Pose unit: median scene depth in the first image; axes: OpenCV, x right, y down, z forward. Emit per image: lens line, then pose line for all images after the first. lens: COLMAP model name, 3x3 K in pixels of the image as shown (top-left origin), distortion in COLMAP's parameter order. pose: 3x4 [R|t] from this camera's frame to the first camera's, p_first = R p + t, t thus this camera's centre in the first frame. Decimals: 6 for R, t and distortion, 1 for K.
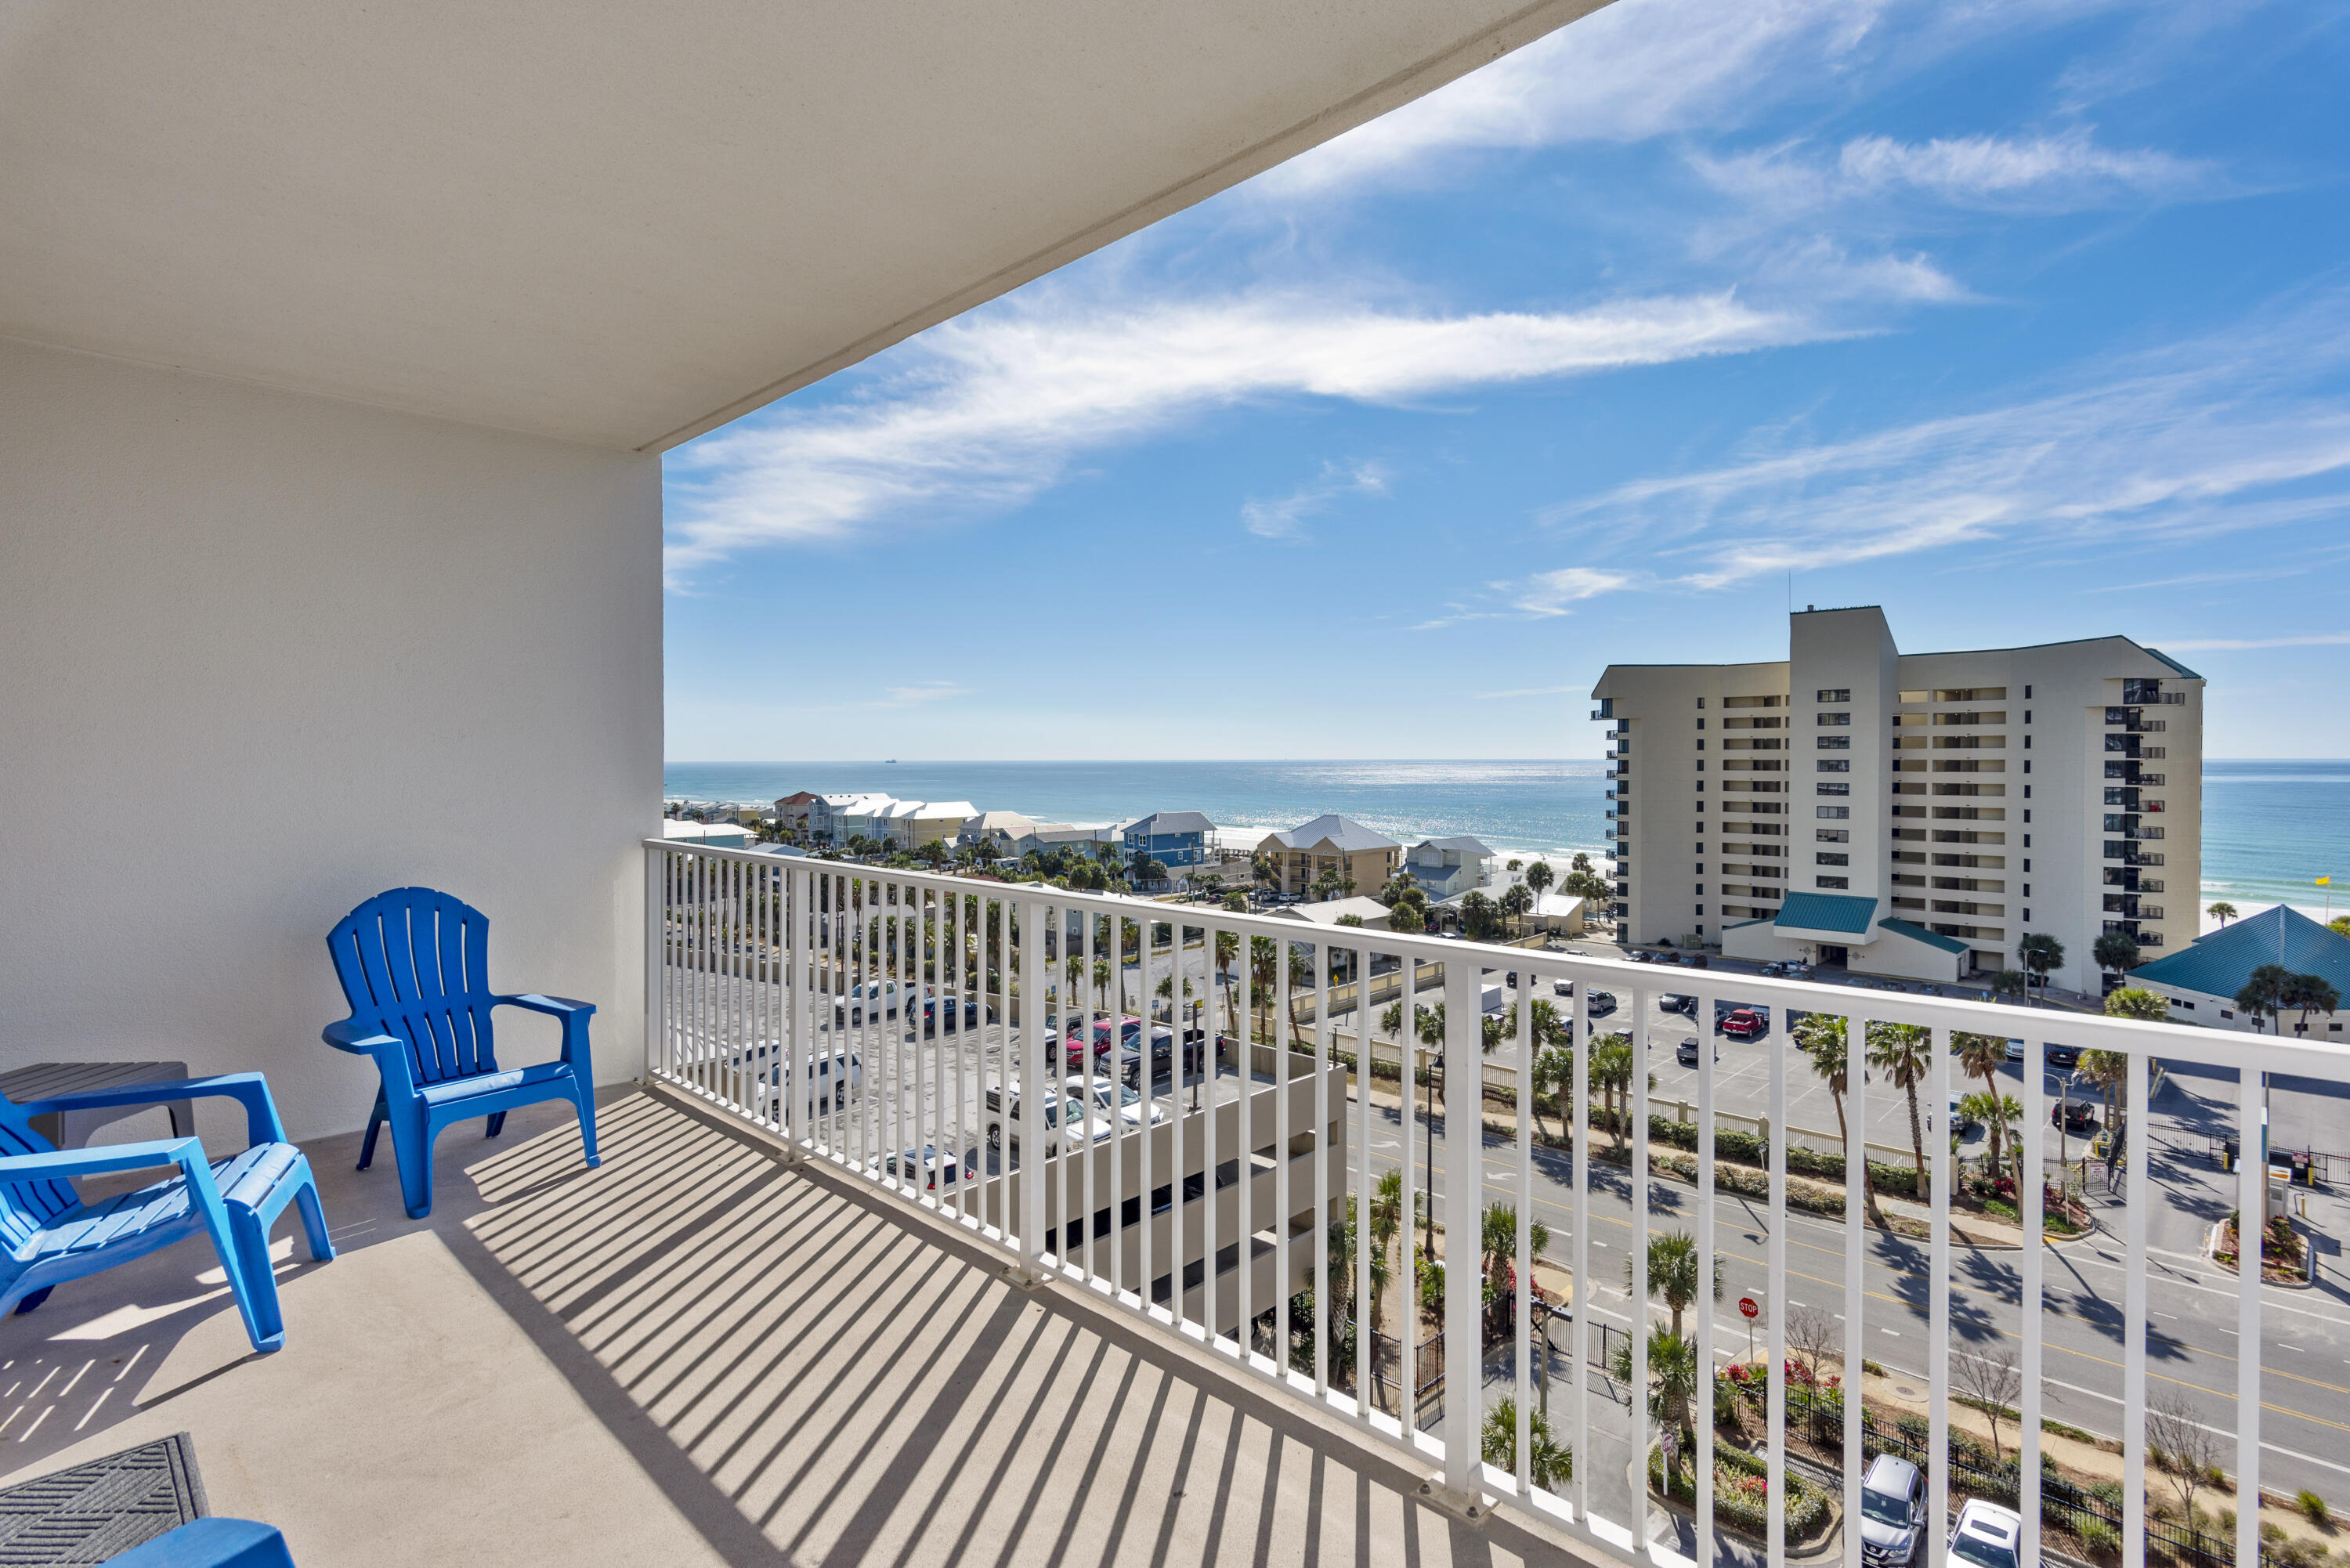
lens RADIAL K [[1162.9, 0, 1182.3], [0, 1162.9, 772.0], [0, 0, 1]] dist [0.005956, 0.001165]
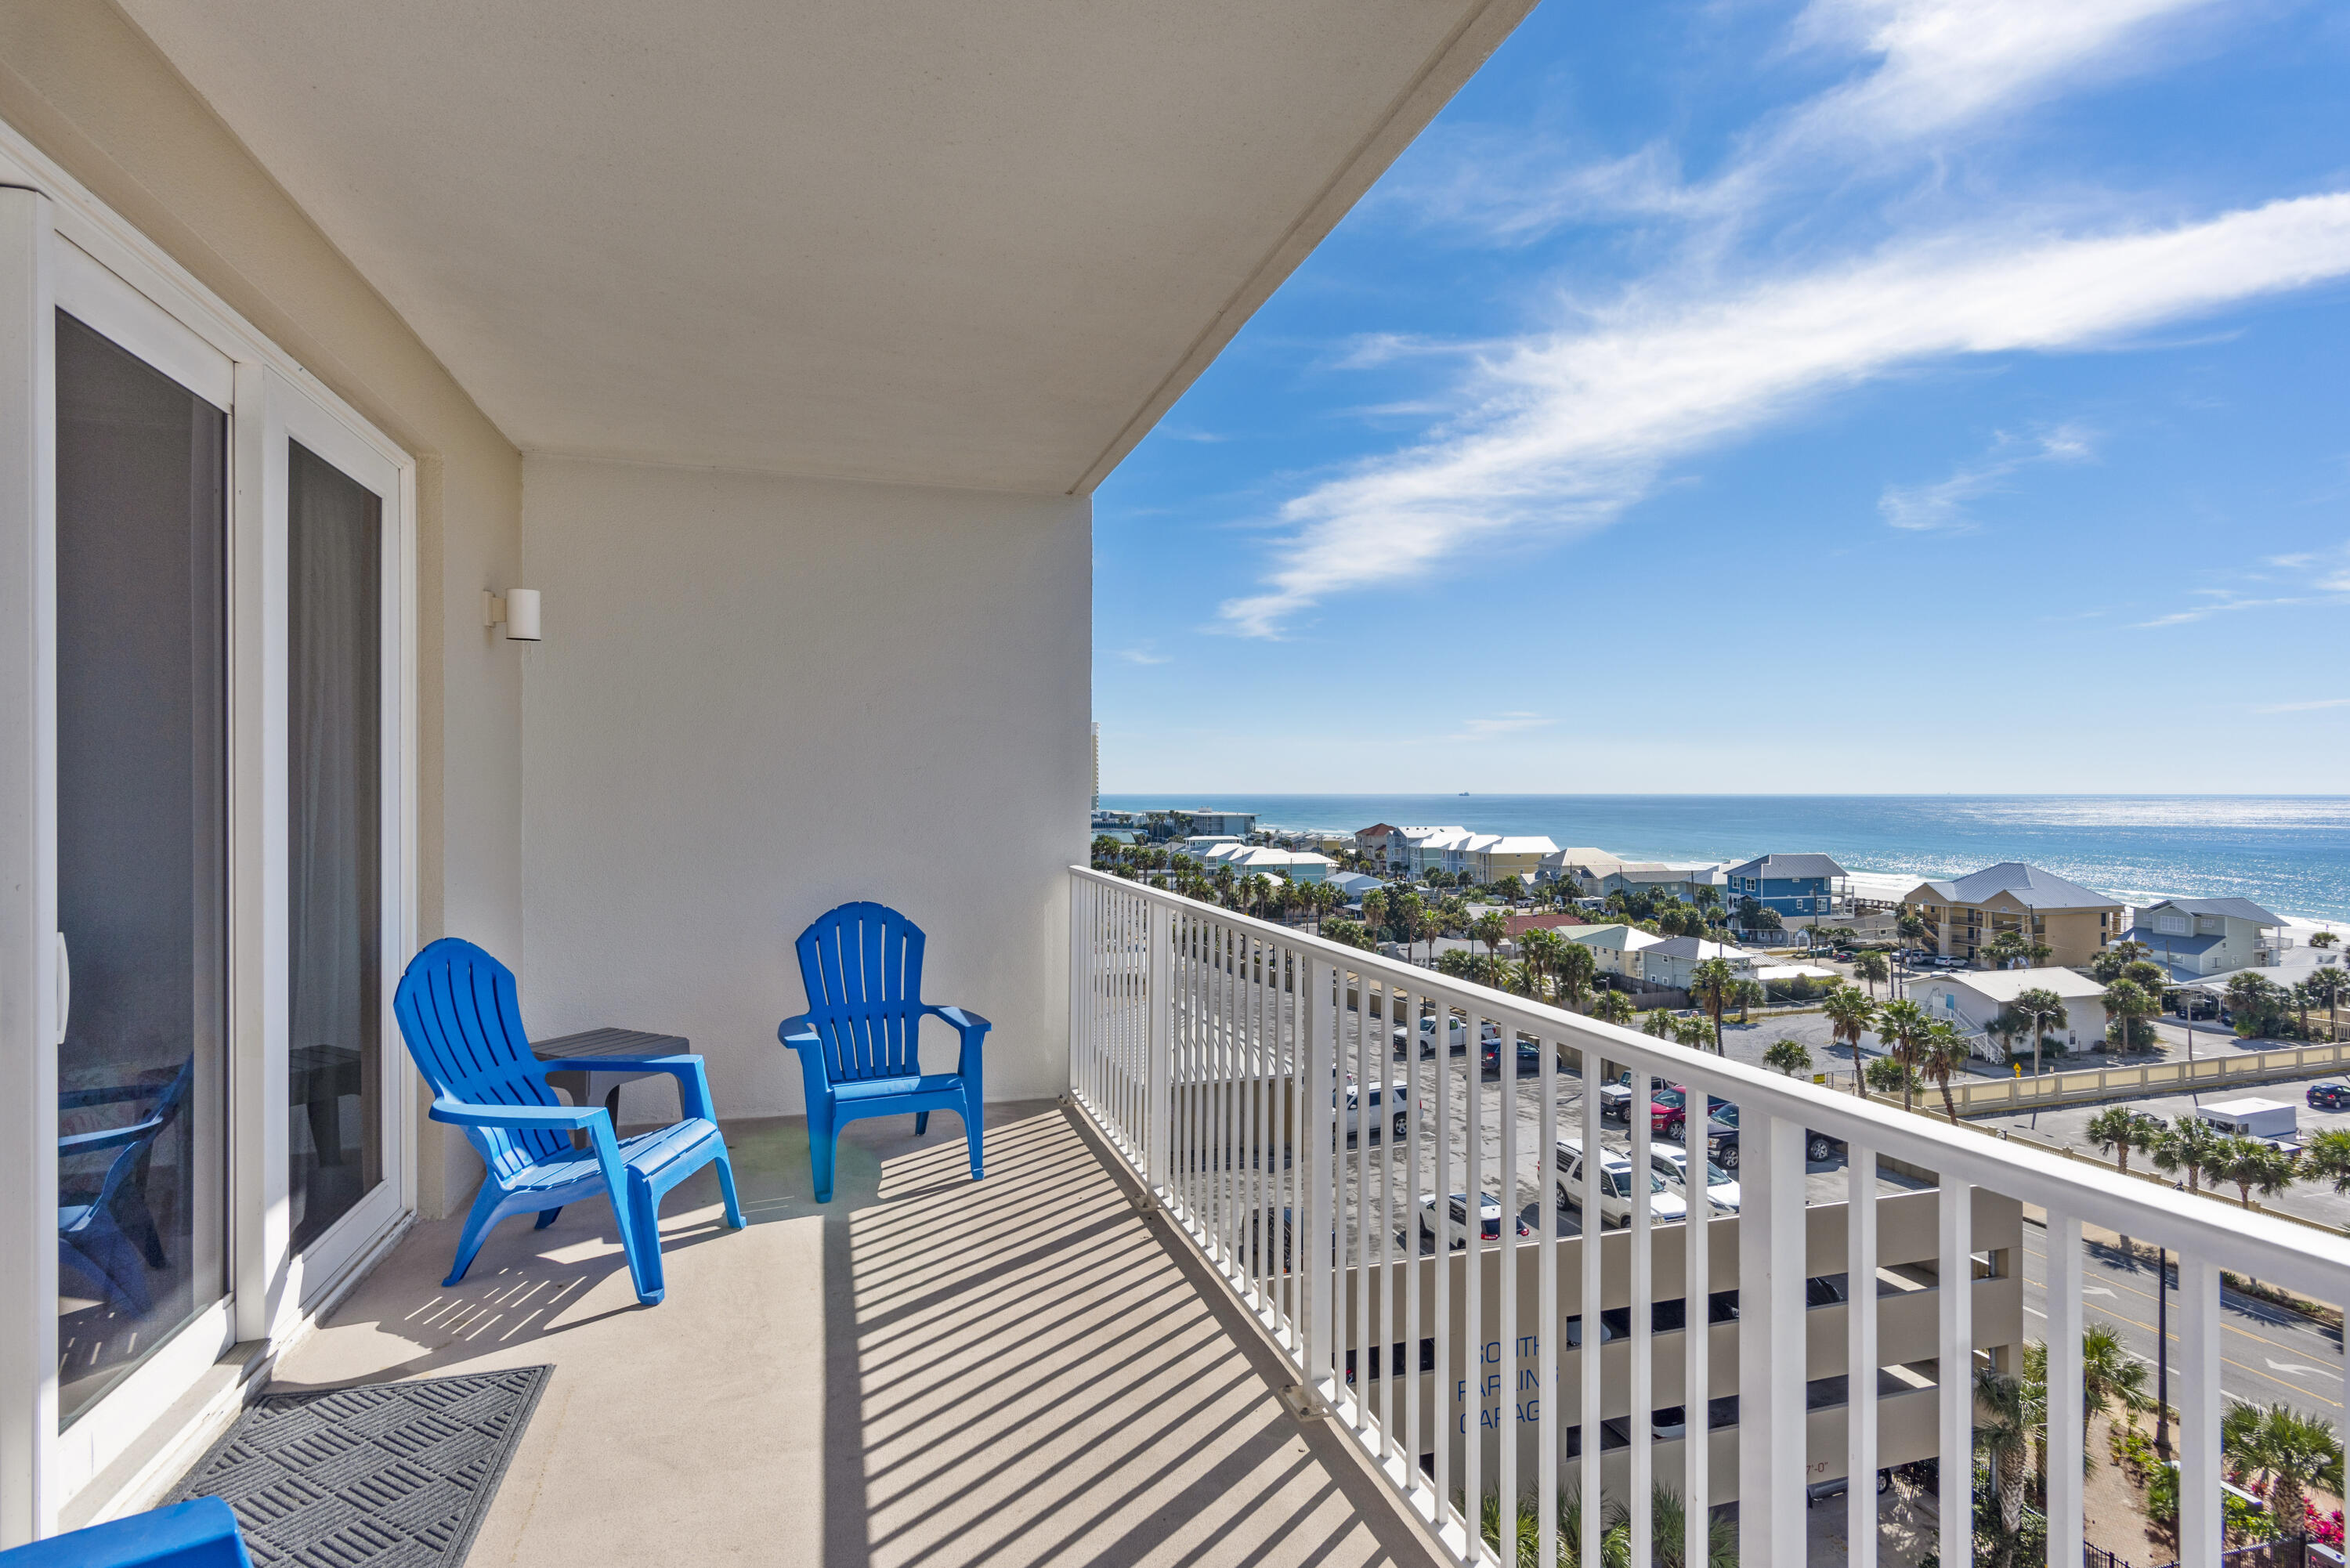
lens RADIAL K [[1162.9, 0, 1169.7], [0, 1162.9, 766.5], [0, 0, 1]] dist [0.005956, 0.001165]
pose [[0.877225, -0.007379, -0.480022, 0.010506], [-0.008494, 0.999487, -0.030887, -0.000032], [0.480004, 0.031172, 0.876713, 0.010908]]
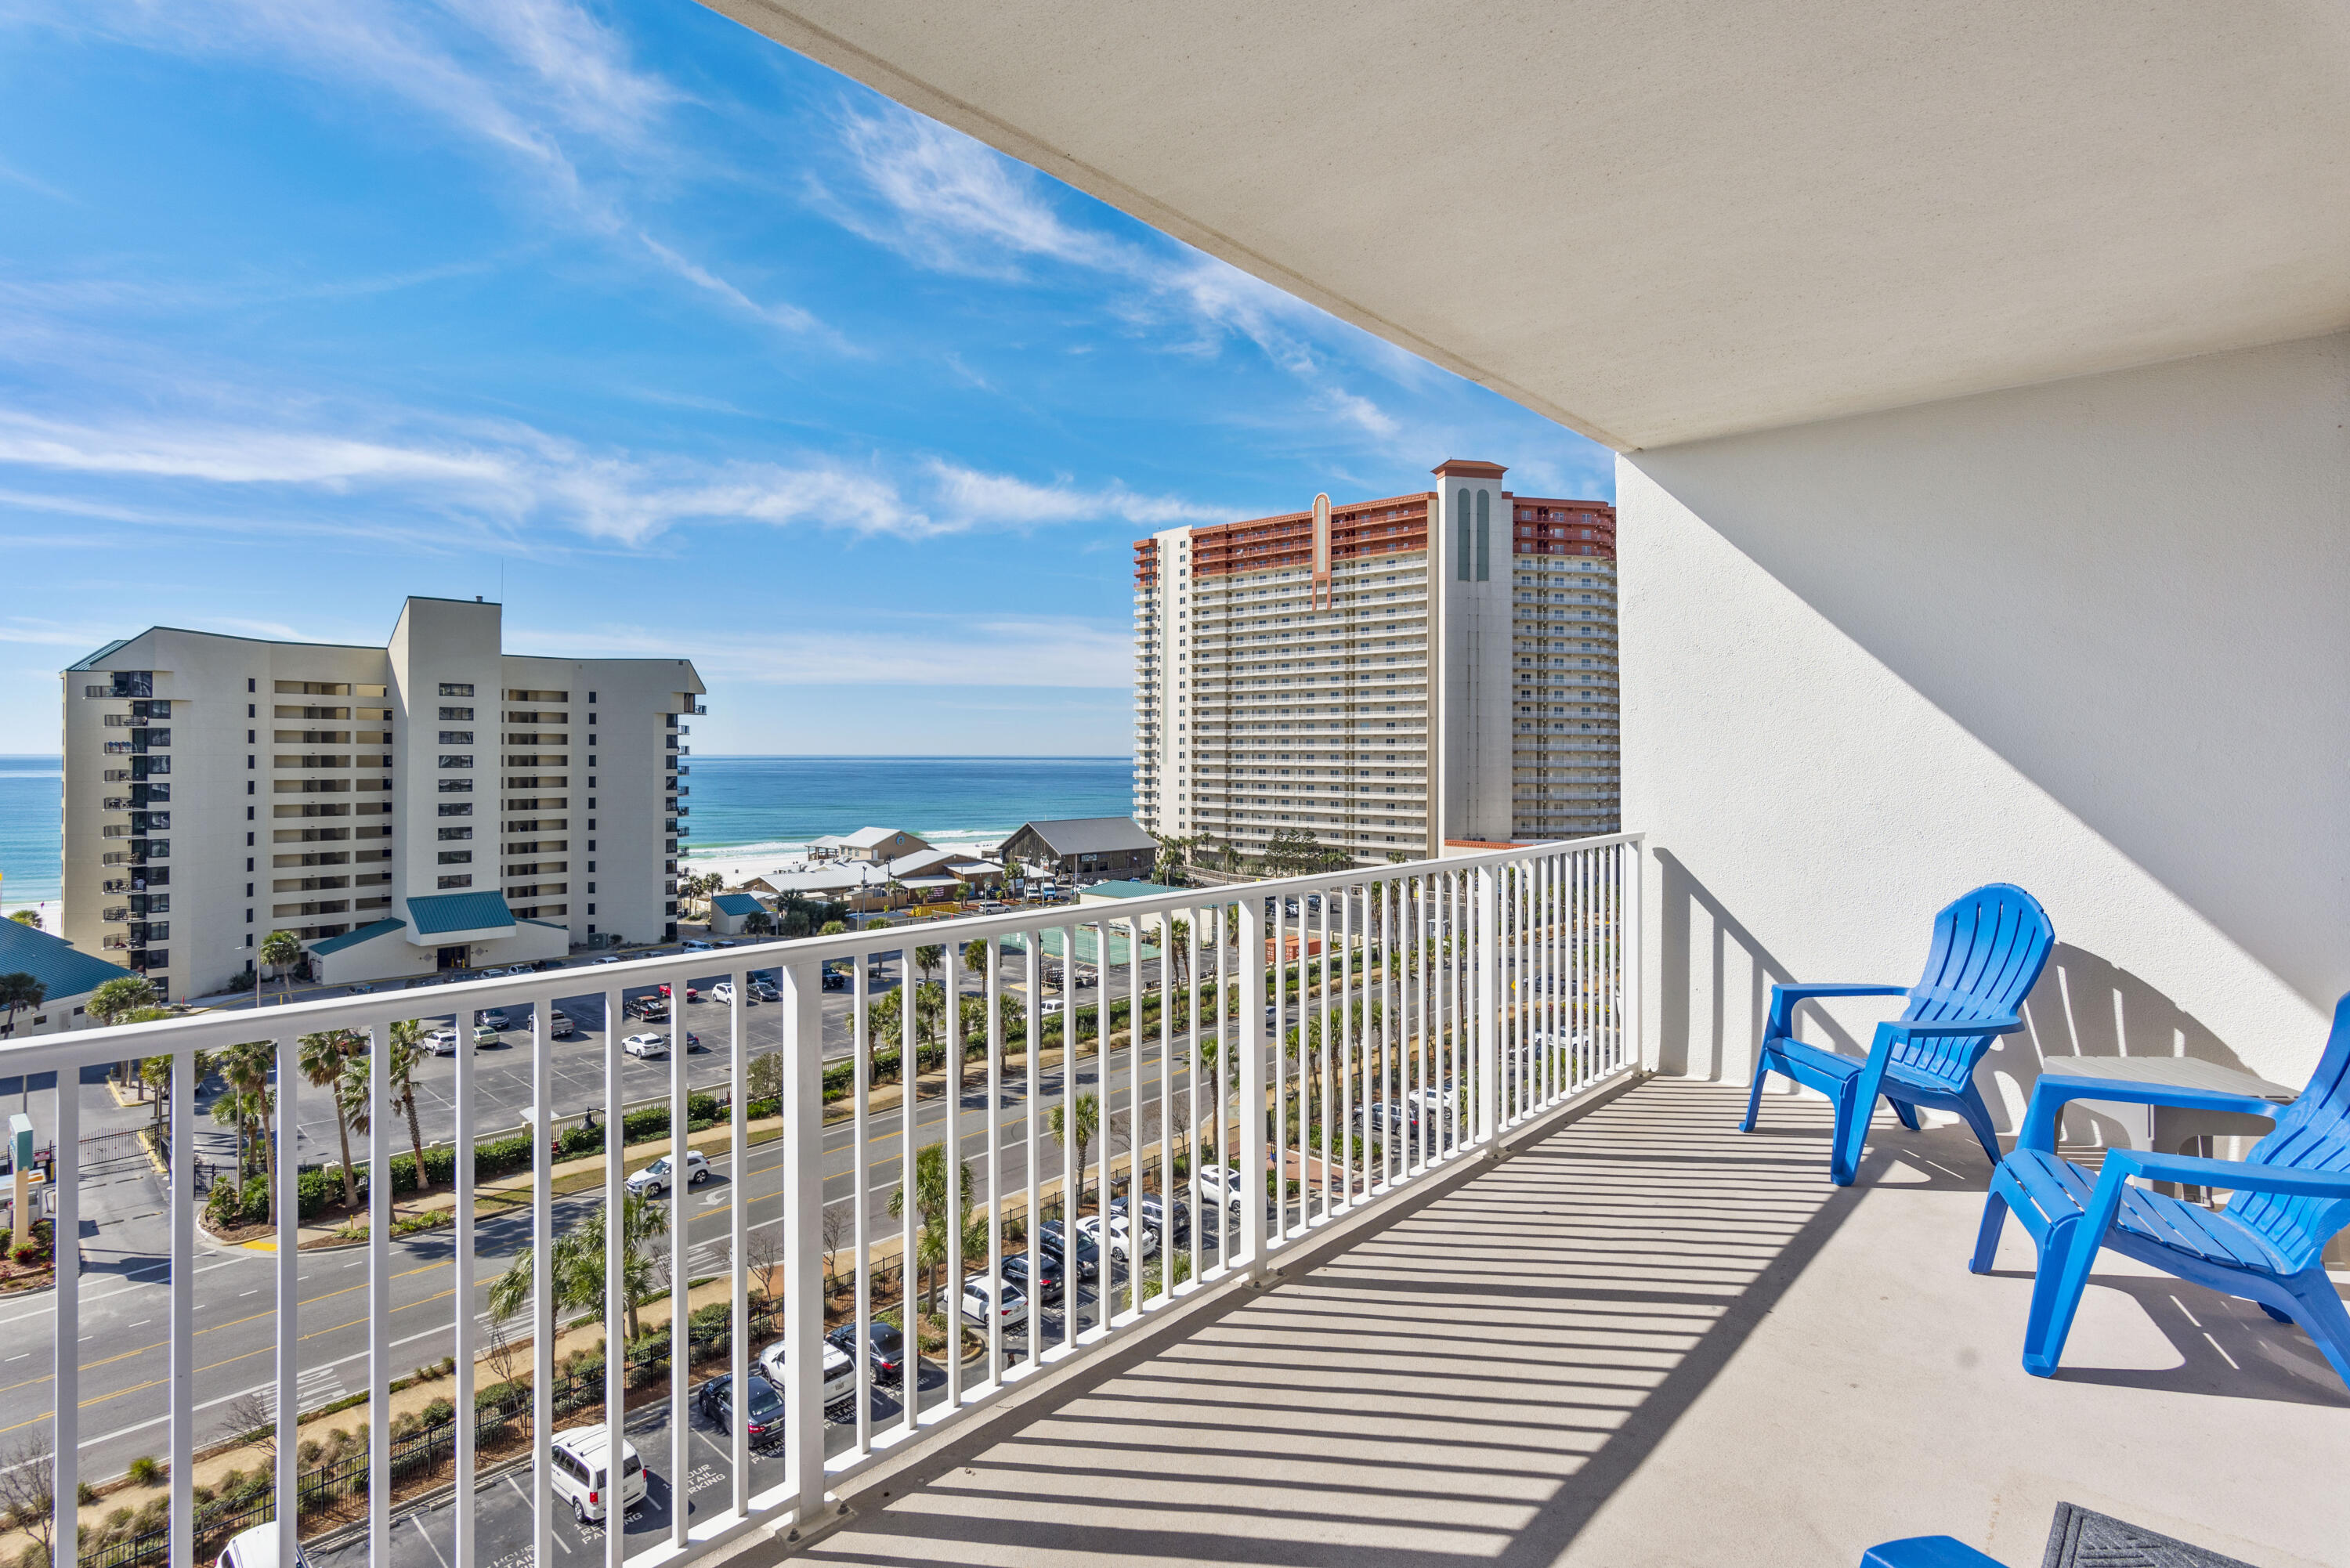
lens RADIAL K [[1162.9, 0, 1178.1], [0, 1162.9, 752.7], [0, 0, 1]] dist [0.005956, 0.001165]
pose [[-0.028575, 0.000806, 0.999591, -0.078868], [0.011232, 0.999937, -0.000485, -0.001033], [-0.999529, 0.011213, -0.028583, 0.077111]]
